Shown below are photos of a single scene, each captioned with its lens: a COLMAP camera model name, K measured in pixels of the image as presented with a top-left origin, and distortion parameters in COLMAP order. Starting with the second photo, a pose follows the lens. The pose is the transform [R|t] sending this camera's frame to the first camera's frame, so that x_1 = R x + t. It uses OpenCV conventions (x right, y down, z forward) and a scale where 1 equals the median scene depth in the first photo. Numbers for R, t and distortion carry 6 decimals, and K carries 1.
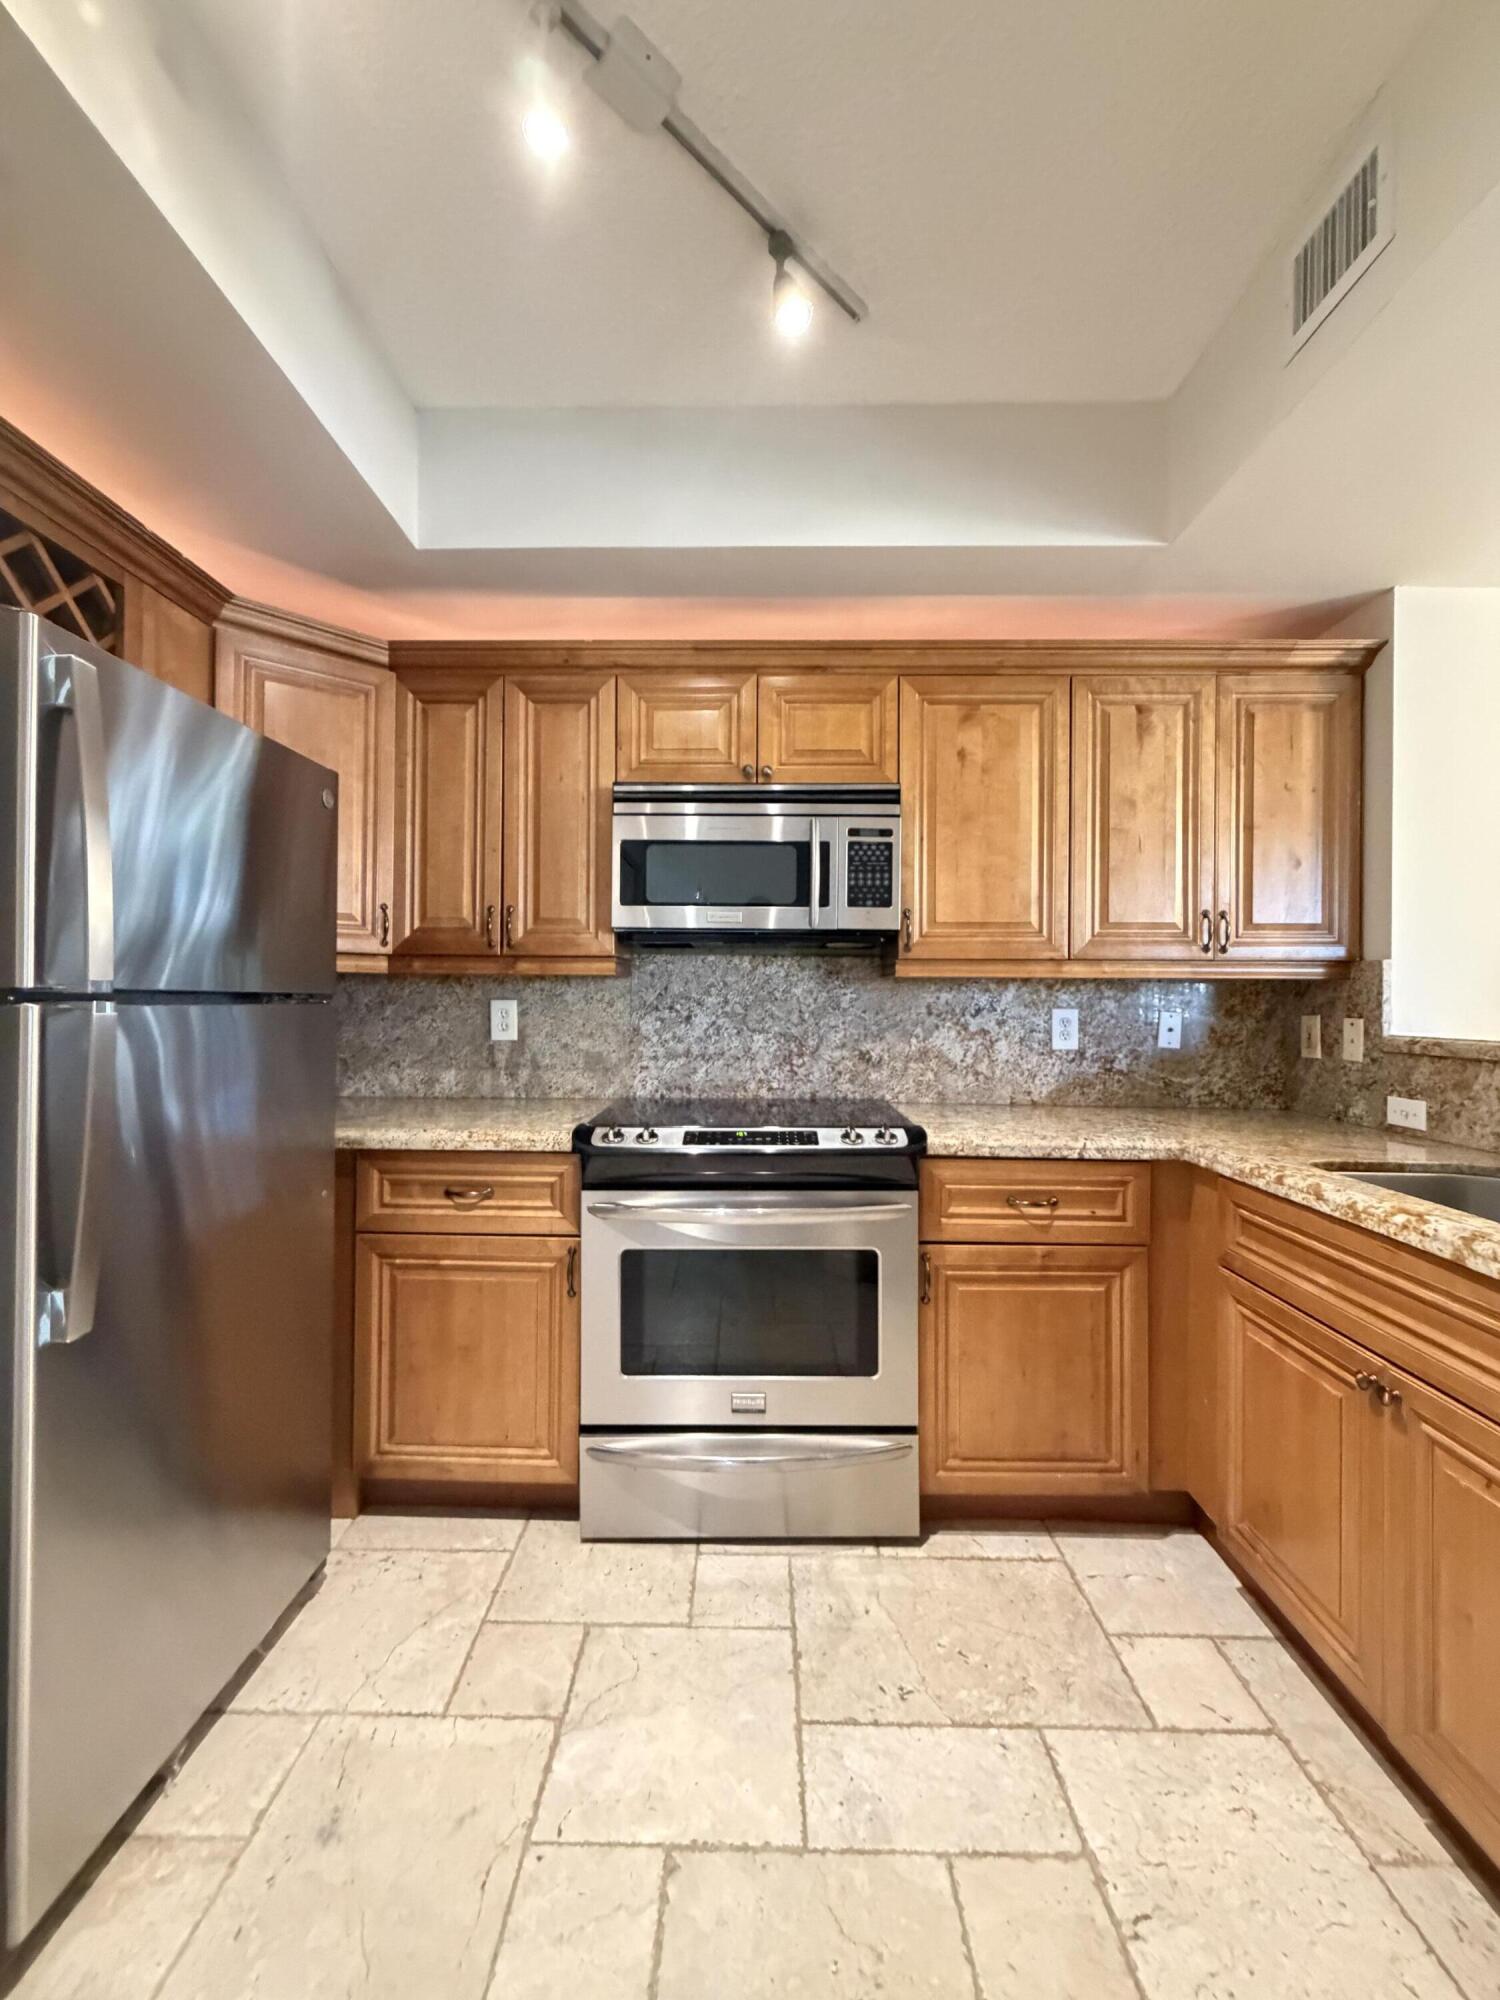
lens RADIAL K [[794.4, 0, 741.3], [0, 794.4, 992.7], [0, 0, 1]] dist [-0.001573, -0.000510]
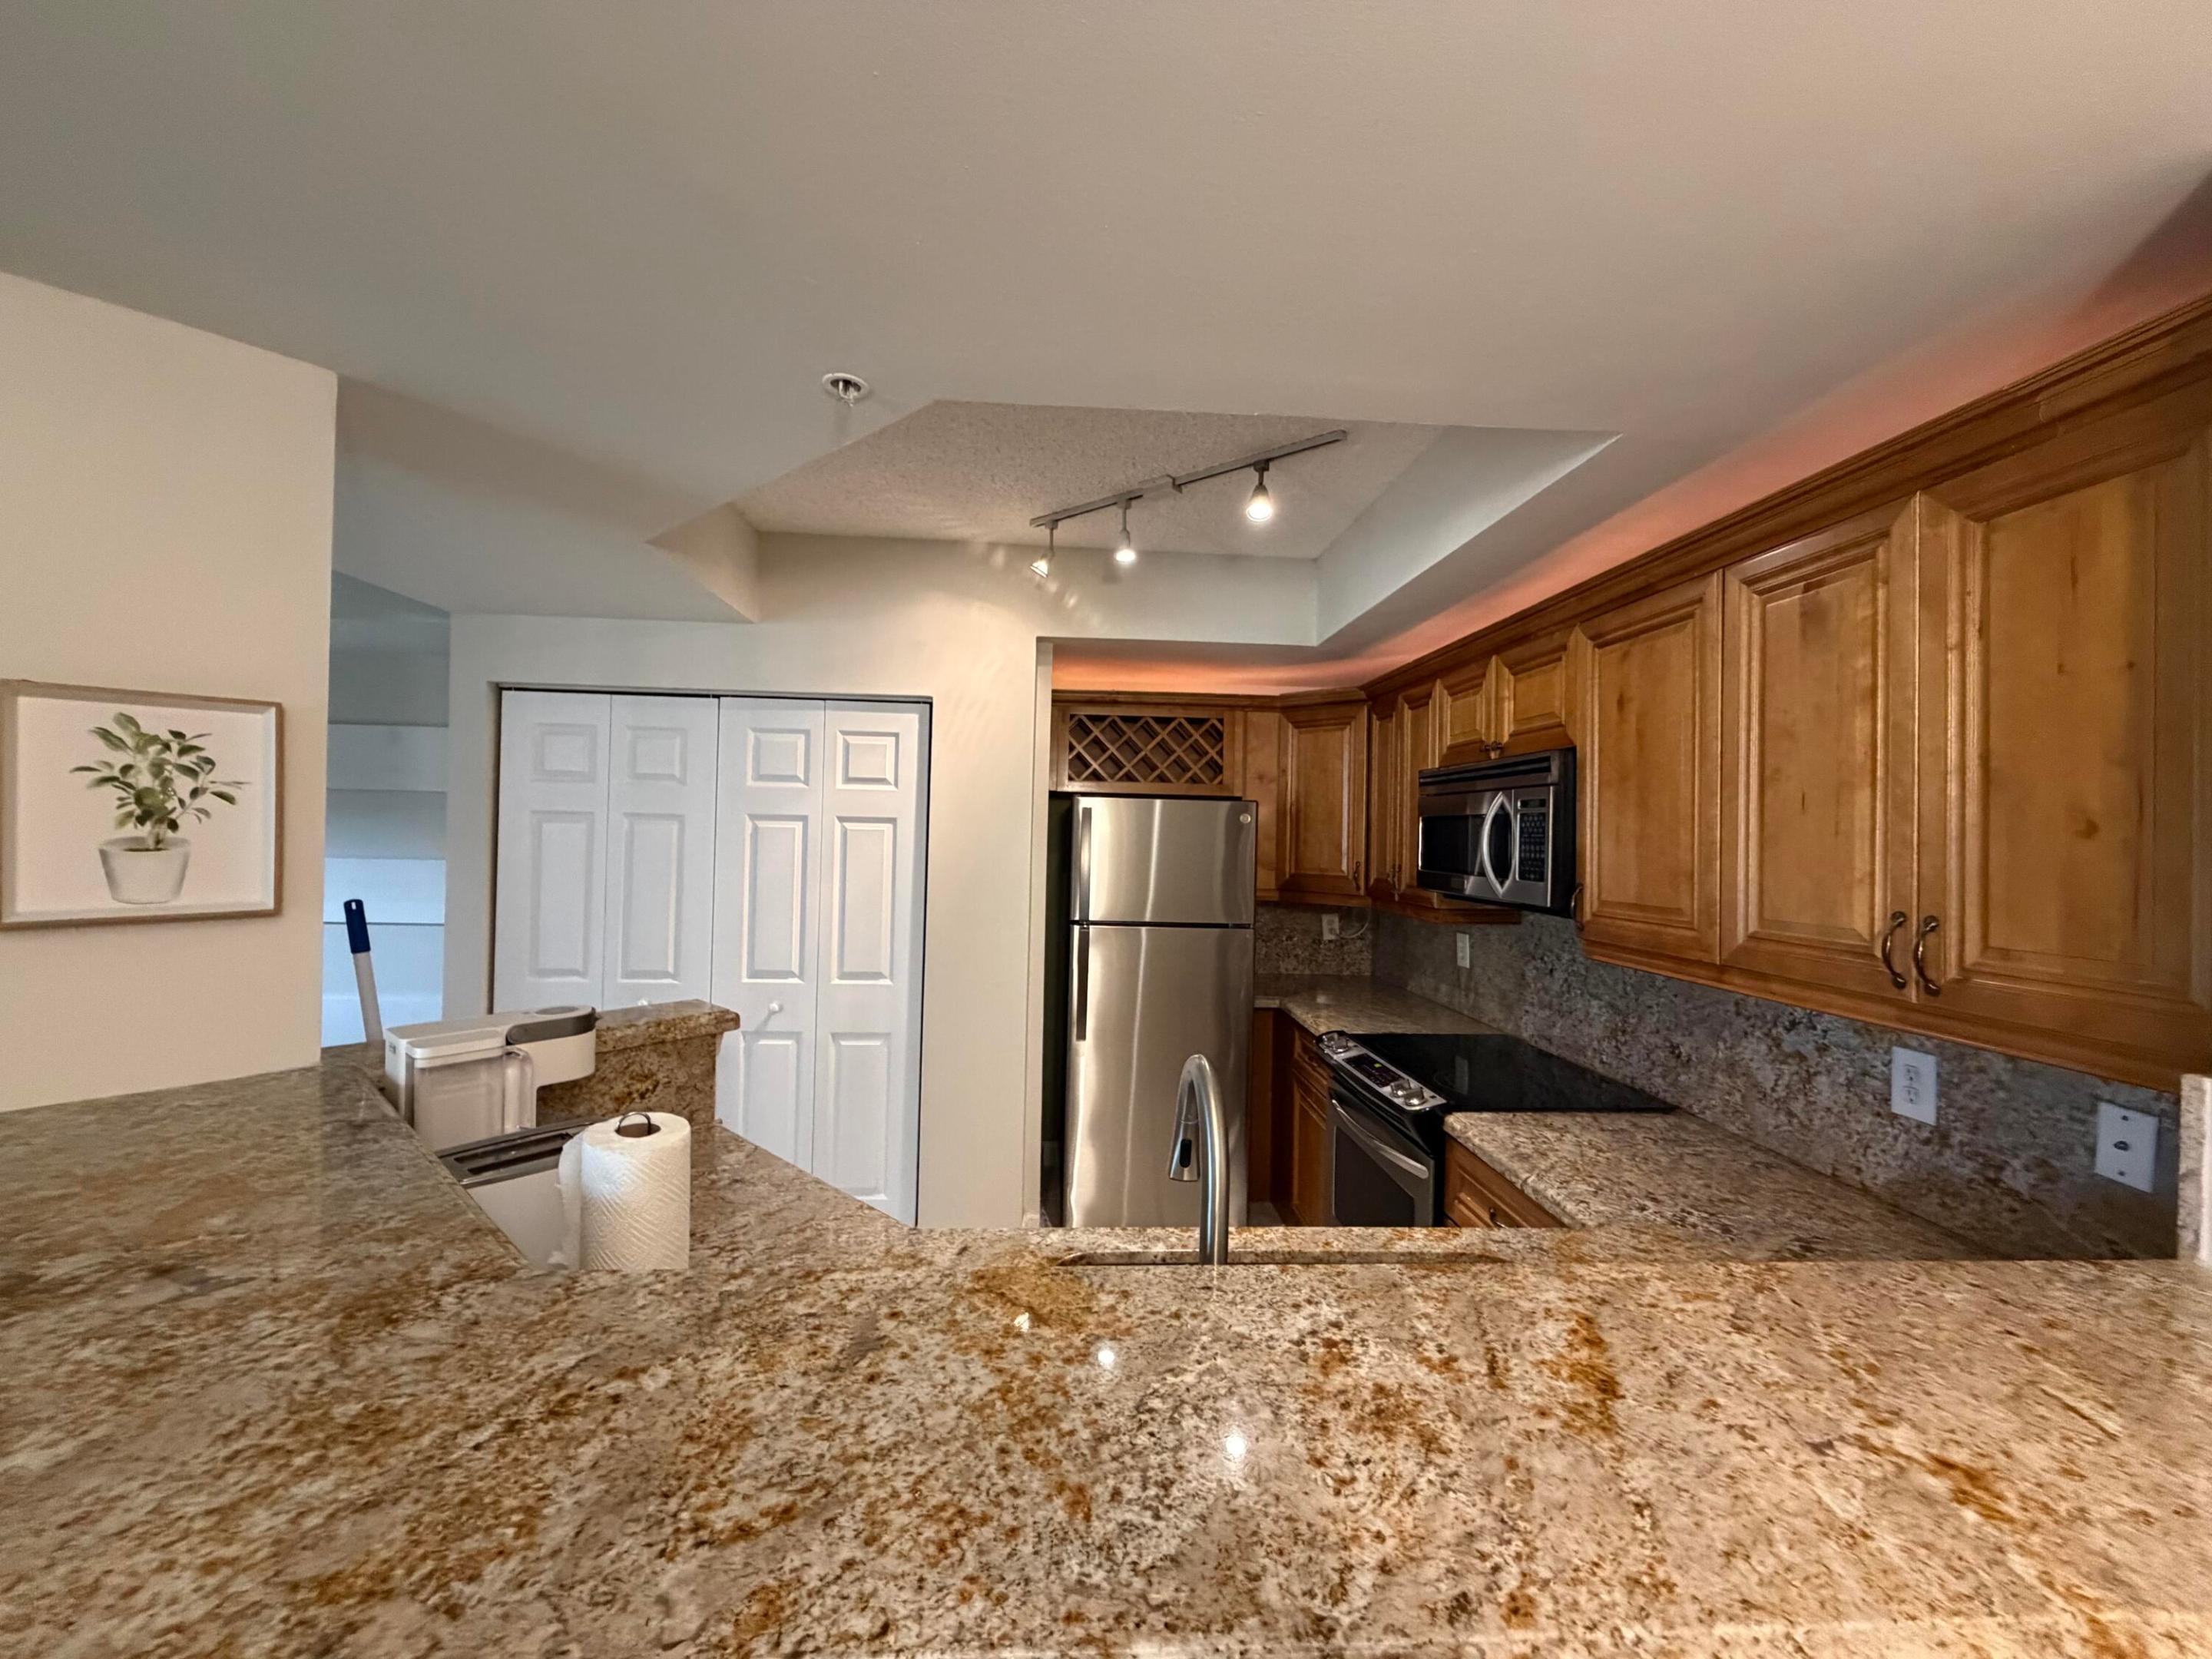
lens RADIAL K [[878.6, 0, 1102.2], [0, 878.6, 826.9], [0, 0, 1]] dist [-0.001573, -0.000510]
pose [[0.085893, -0.012905, -0.996221, 1.012591], [-0.013630, 0.999807, -0.014126, -0.129809], [0.996211, 0.014792, 0.085700, 0.333446]]
